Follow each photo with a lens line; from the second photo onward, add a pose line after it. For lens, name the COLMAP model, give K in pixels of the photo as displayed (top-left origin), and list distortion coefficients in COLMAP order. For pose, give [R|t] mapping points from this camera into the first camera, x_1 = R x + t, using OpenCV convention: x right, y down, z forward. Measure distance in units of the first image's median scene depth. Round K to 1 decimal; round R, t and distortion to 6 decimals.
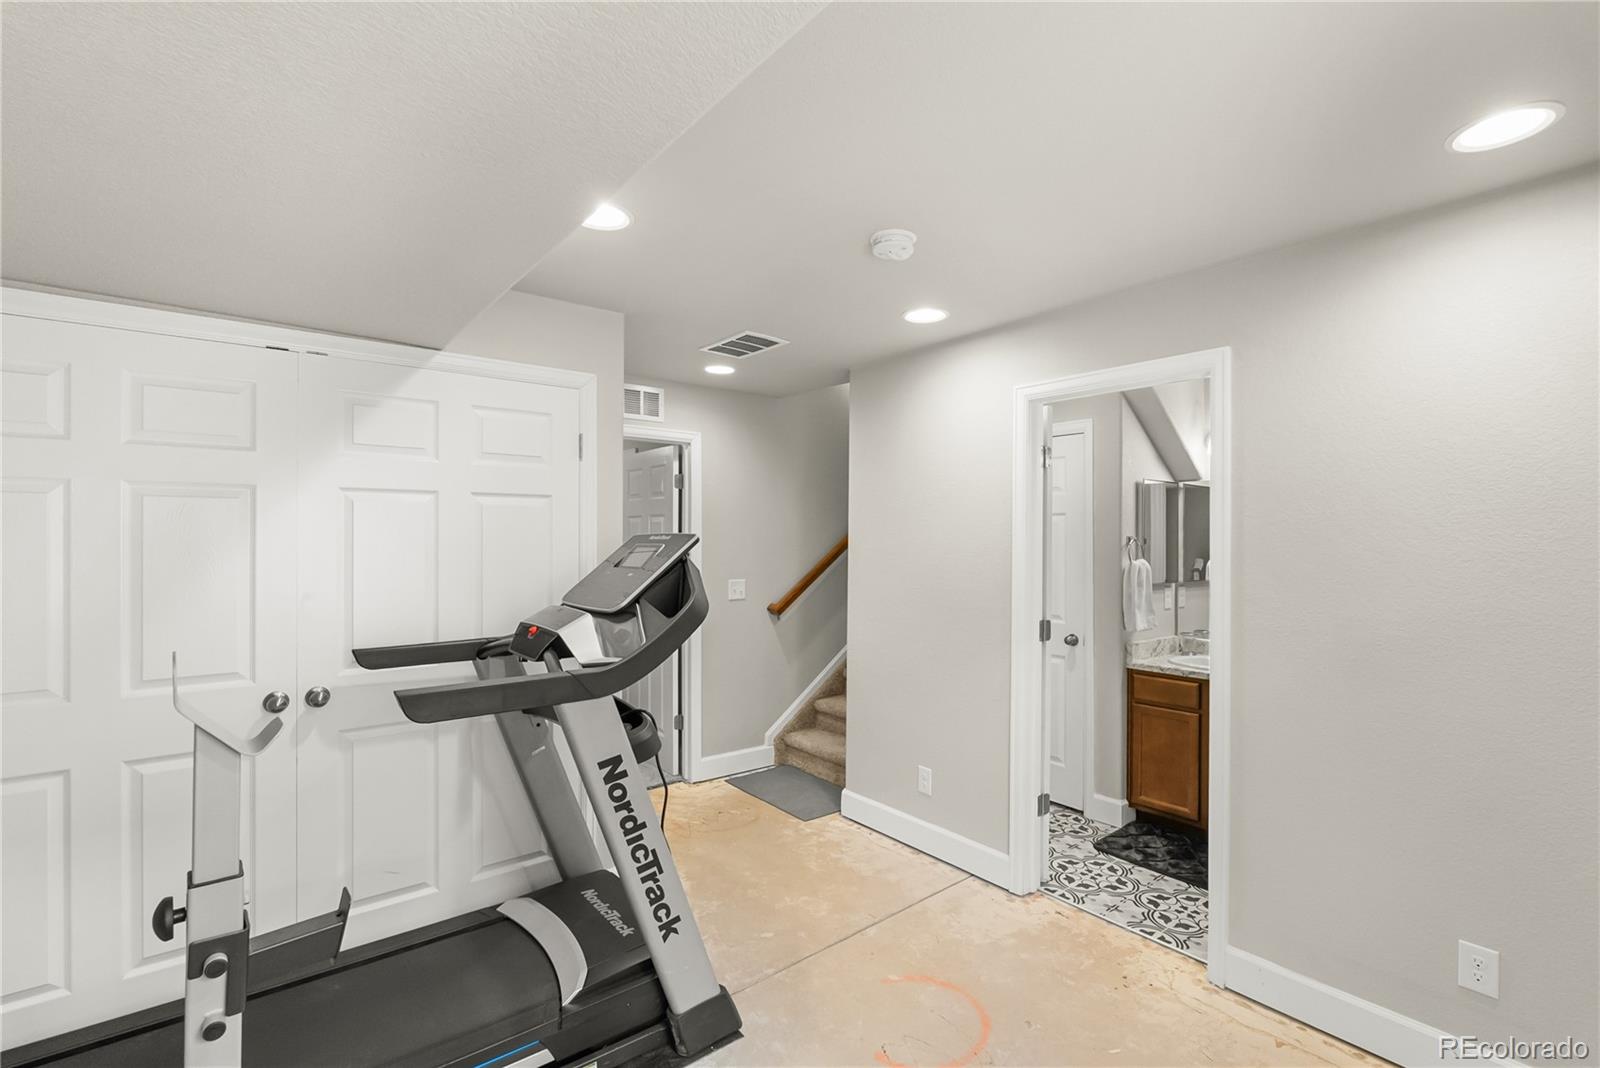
lens RADIAL K [[717.8, 0, 792.8], [0, 717.8, 536.1], [0, 0, 1]] dist [-0.007499, -0.001177]
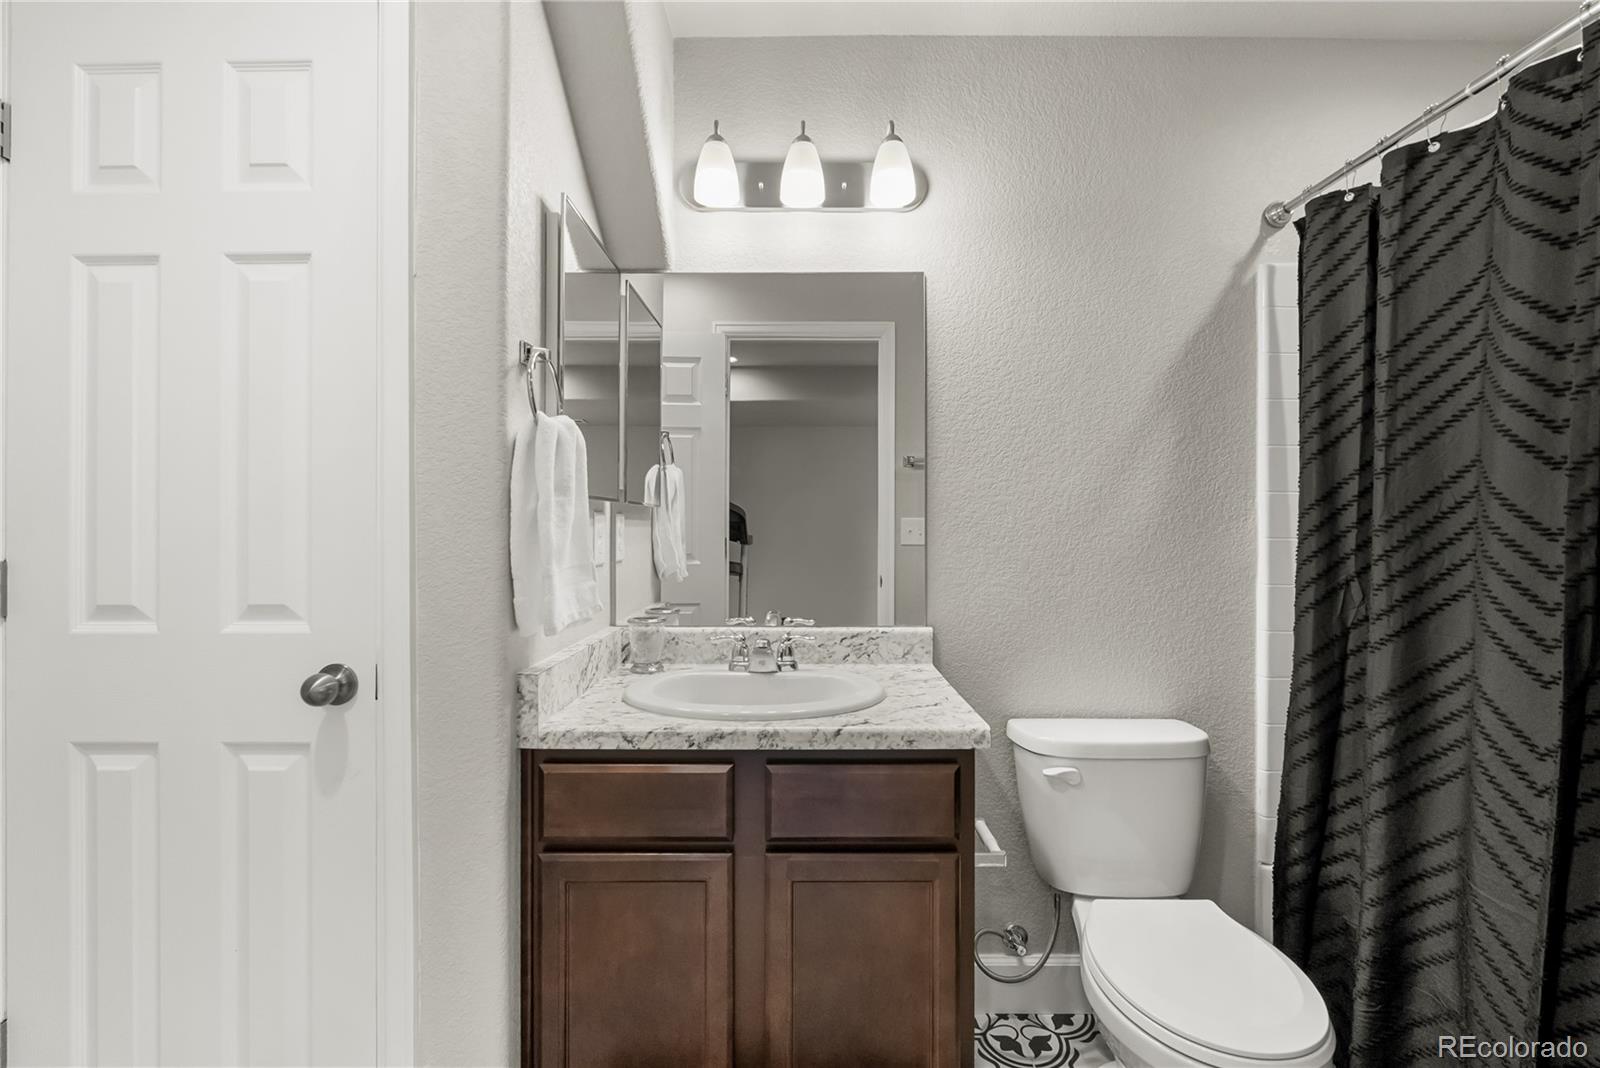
lens RADIAL K [[717.8, 0, 797.5], [0, 717.8, 520.7], [0, 0, 1]] dist [-0.007499, -0.001177]
pose [[0.614137, 0.002339, 0.789196, 0.289466], [-0.002234, 0.999997, -0.001225, 0.082216], [-0.789196, -0.001011, 0.614140, 0.706247]]
